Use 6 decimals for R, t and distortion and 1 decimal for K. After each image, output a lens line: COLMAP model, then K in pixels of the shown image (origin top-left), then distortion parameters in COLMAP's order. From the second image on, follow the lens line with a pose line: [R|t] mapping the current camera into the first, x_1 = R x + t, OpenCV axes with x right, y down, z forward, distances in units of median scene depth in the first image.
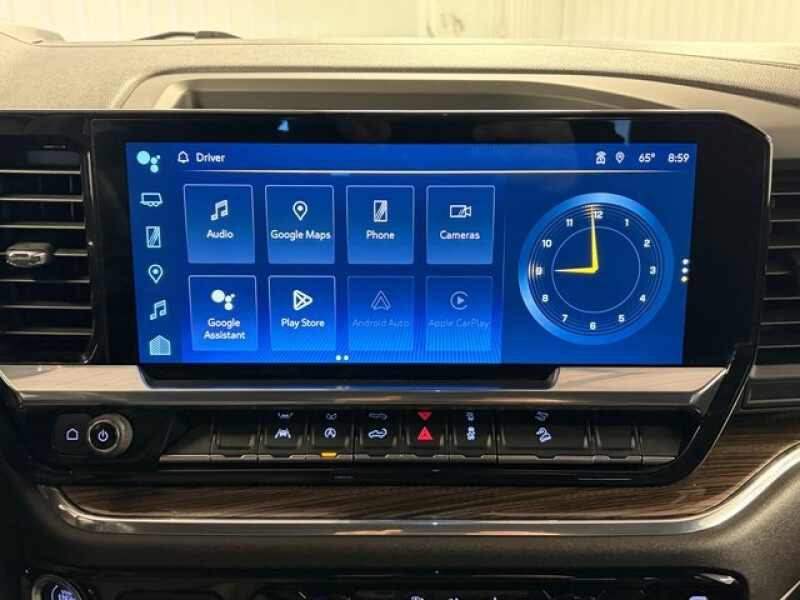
lens RADIAL K [[841.8, 0, 399.6], [0, 841.8, 308.1], [0, 0, 1]] dist [0.144068, -0.430306]
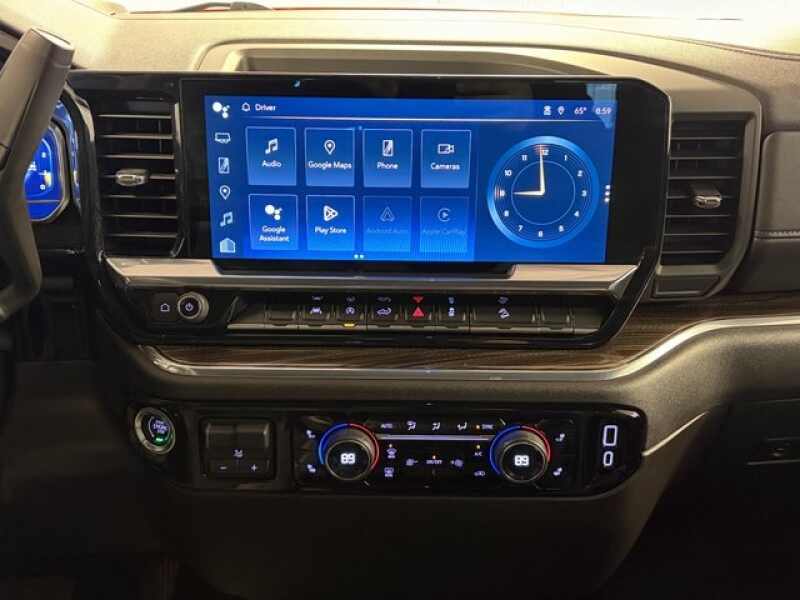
lens RADIAL K [[841.8, 0, 399.6], [0, 841.8, 308.1], [0, 0, 1]] dist [0.144068, -0.430306]
pose [[0.999931, 0.011125, -0.003764, 0.004483], [-0.010948, 0.998968, 0.044086, 0.083098], [0.004251, -0.044042, 0.999021, -0.383513]]
